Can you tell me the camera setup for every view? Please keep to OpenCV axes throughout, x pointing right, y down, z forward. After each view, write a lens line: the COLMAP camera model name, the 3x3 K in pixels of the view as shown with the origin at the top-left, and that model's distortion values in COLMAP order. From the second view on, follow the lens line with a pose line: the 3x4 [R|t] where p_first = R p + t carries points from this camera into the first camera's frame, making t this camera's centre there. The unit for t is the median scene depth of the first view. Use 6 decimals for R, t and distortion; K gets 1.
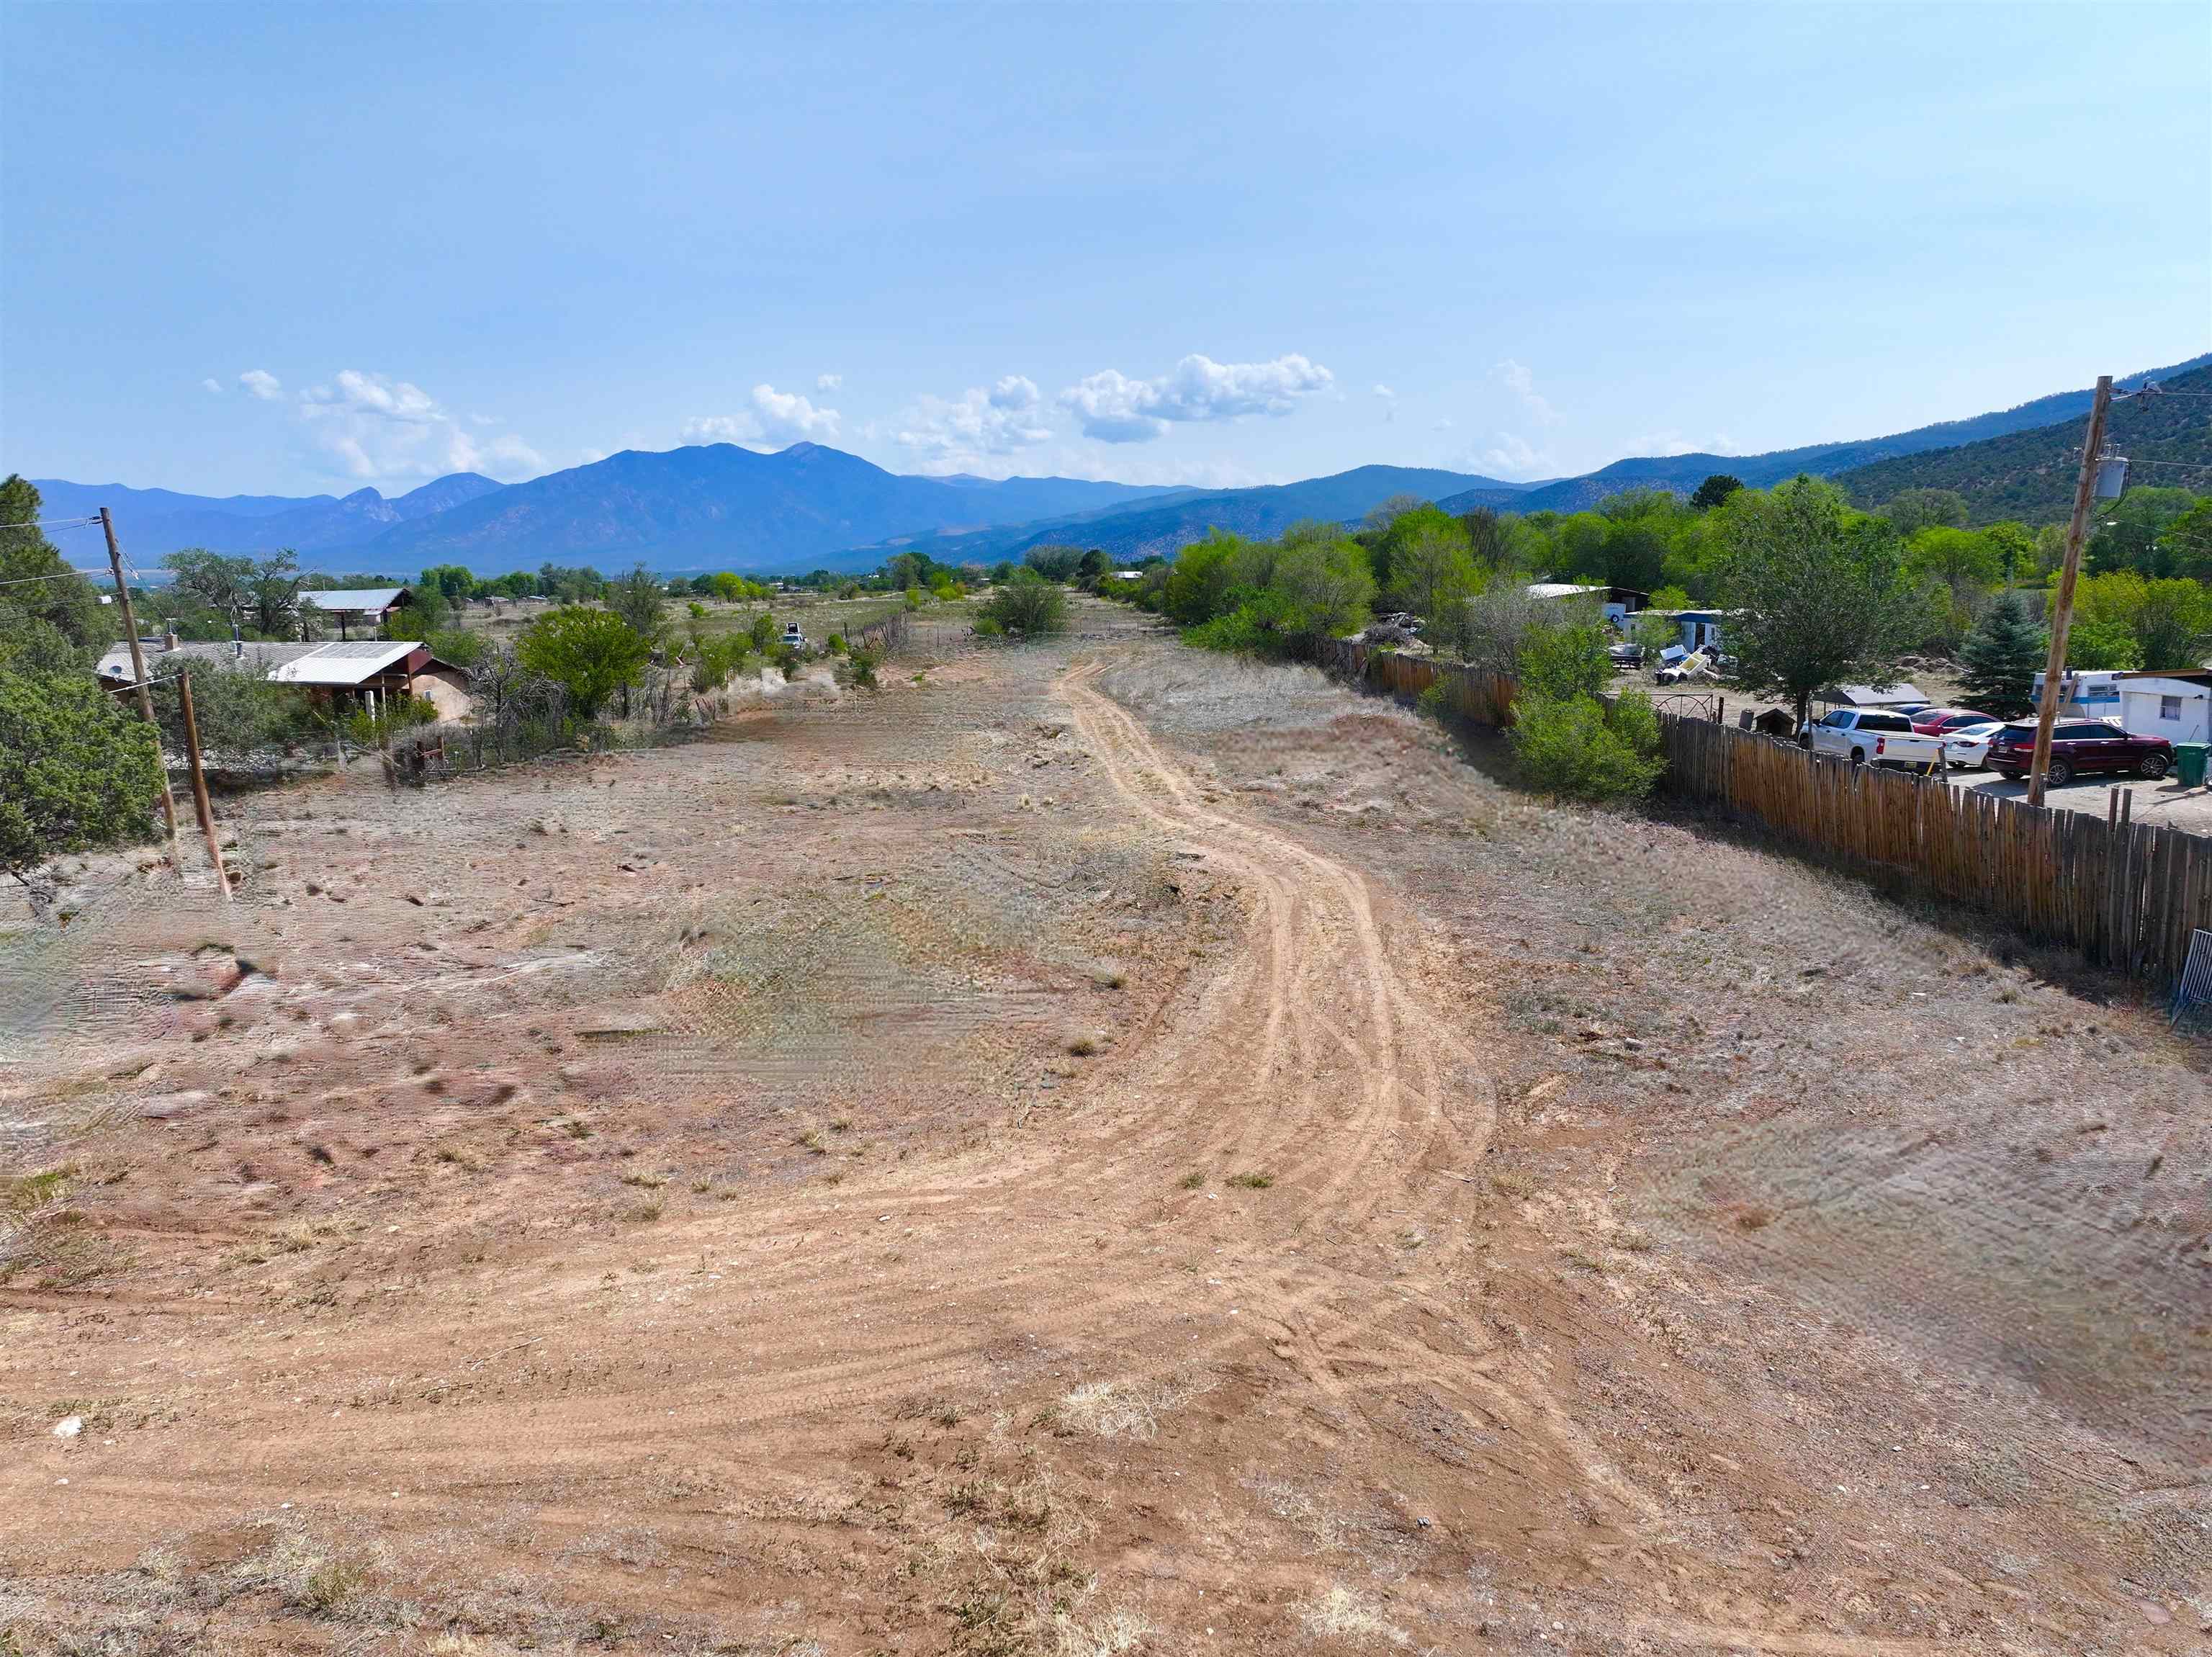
lens RADIAL K [[1553.3, 0, 1108.5], [0, 1553.3, 821.2], [0, 0, 1]] dist [0.002191, 0.010716]
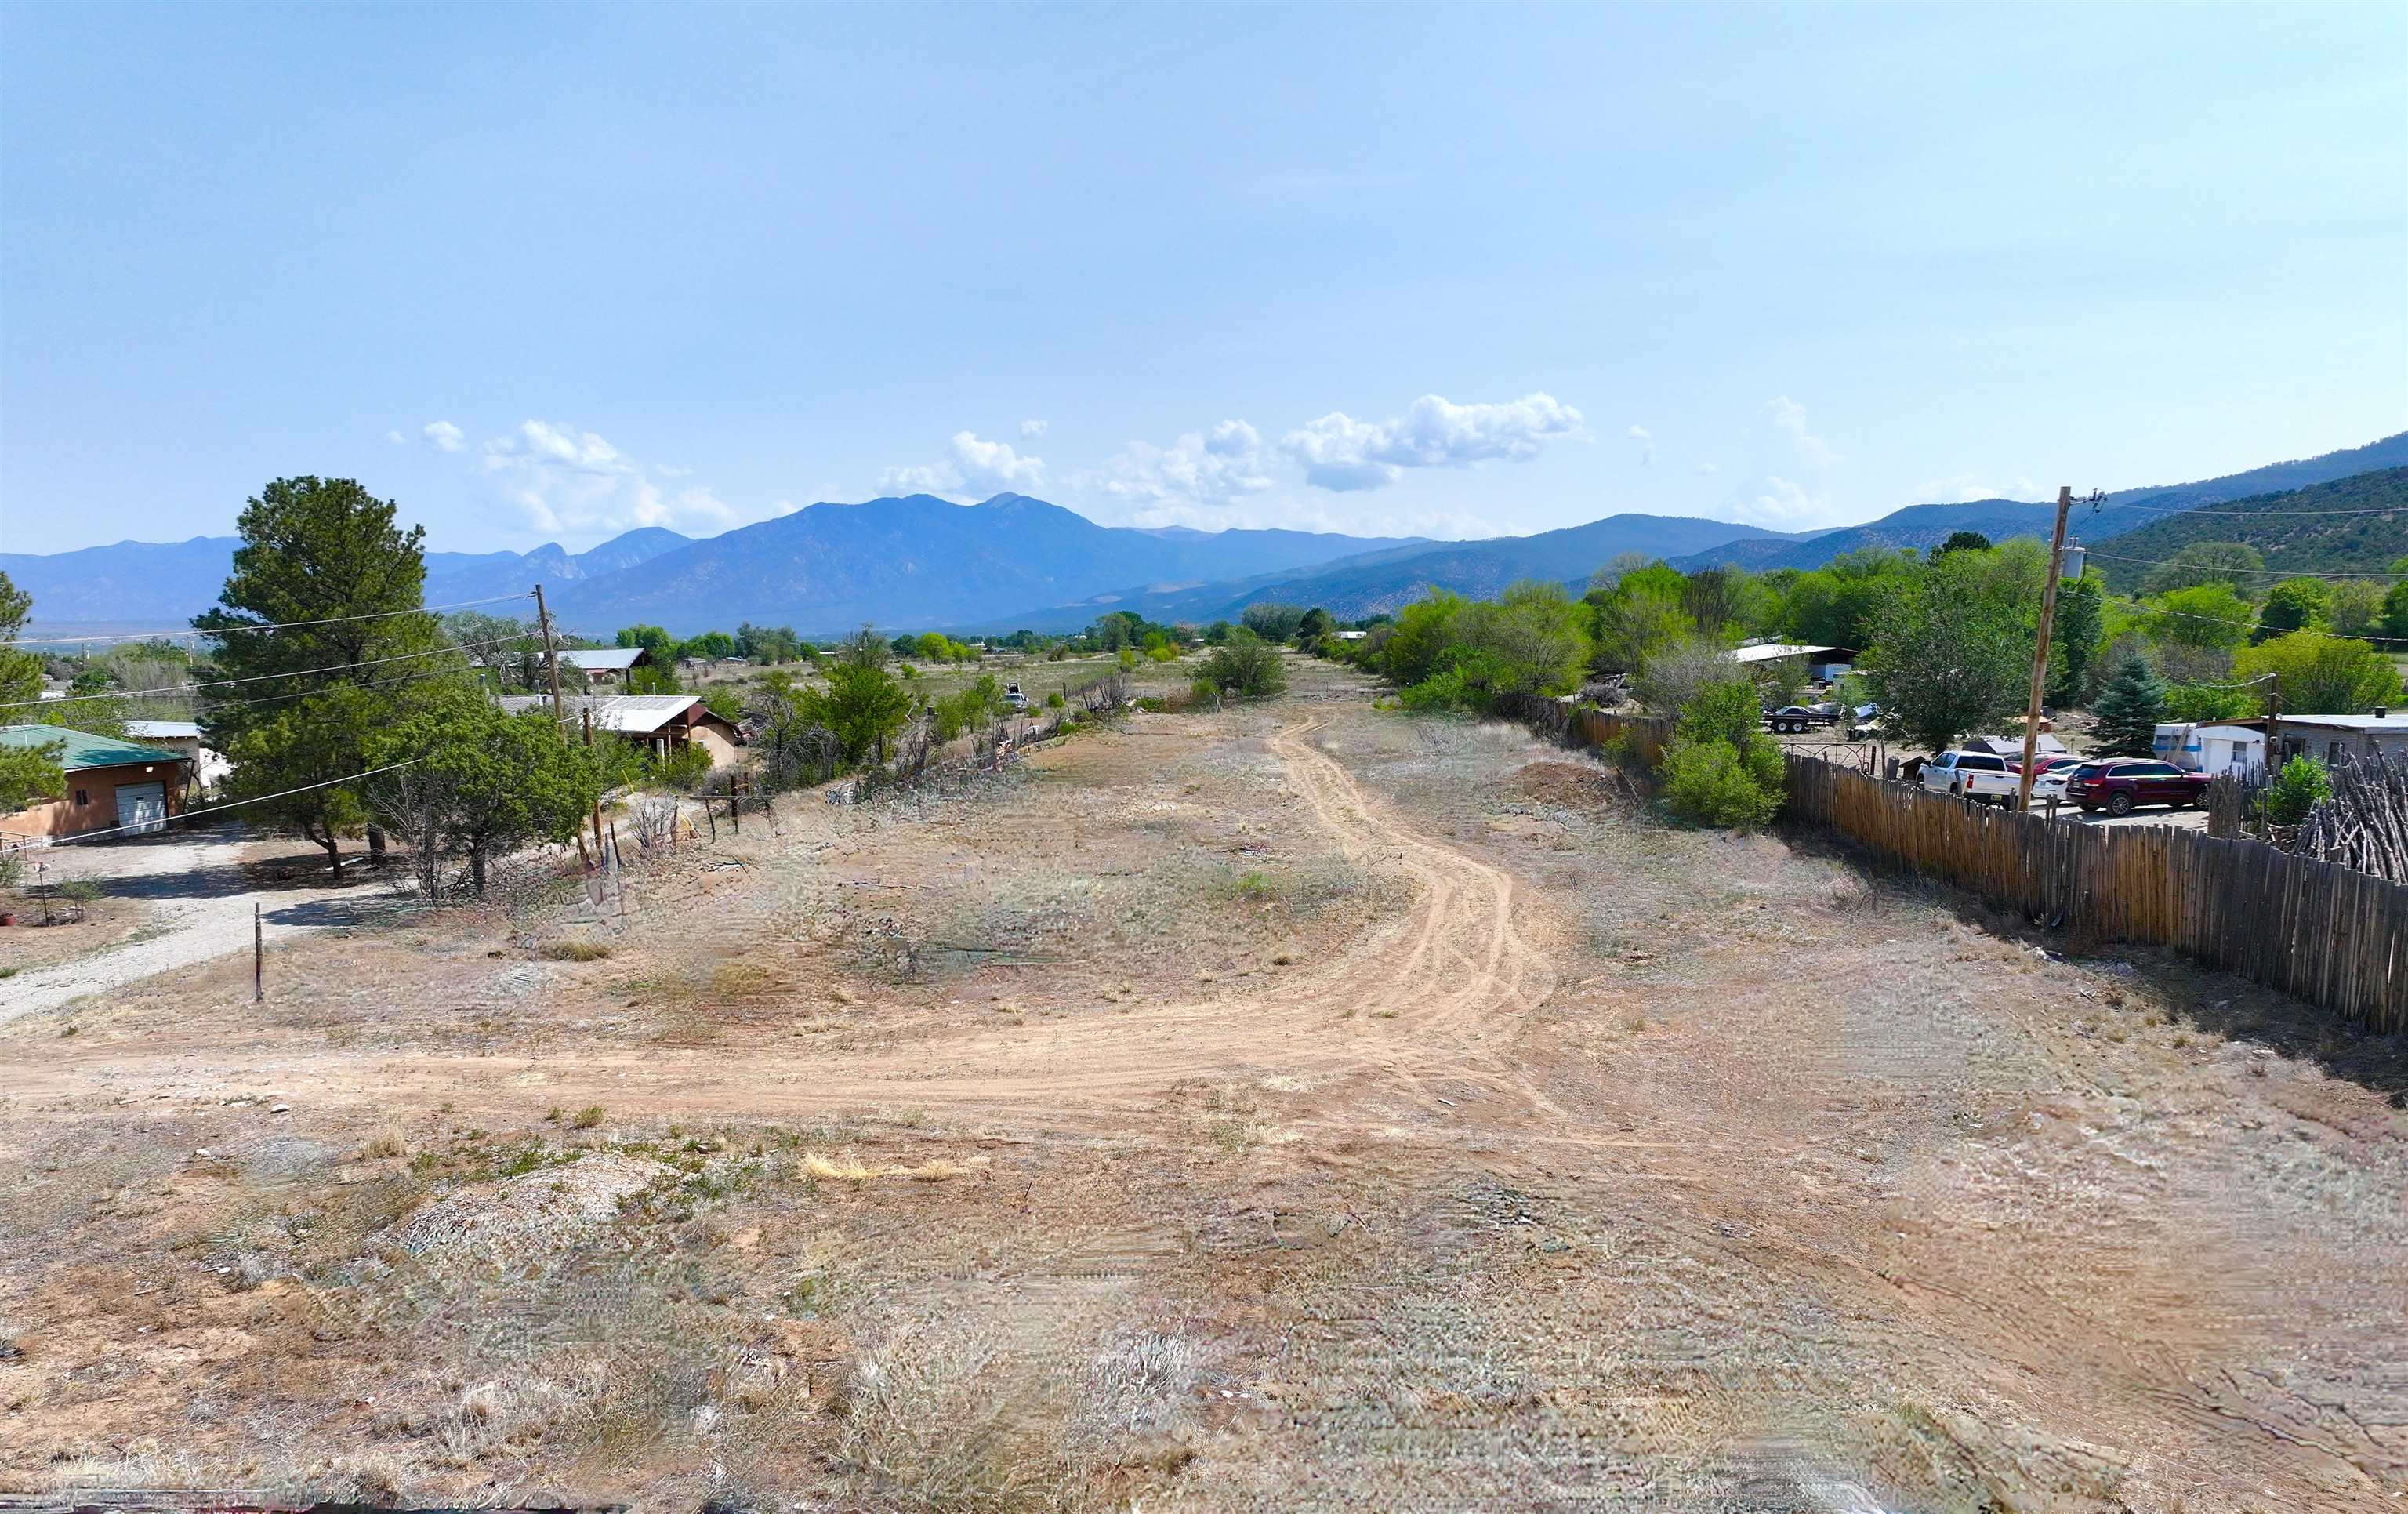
lens RADIAL K [[1692.3, 0, 1207.5], [0, 1692.3, 882.2], [0, 0, 1]] dist [0.007951, 0.006321]
pose [[0.997330, 0.010542, -0.072255, 0.010008], [-0.011429, 0.999864, -0.011863, 0.034290], [0.072120, 0.012657, 0.997316, -0.220399]]
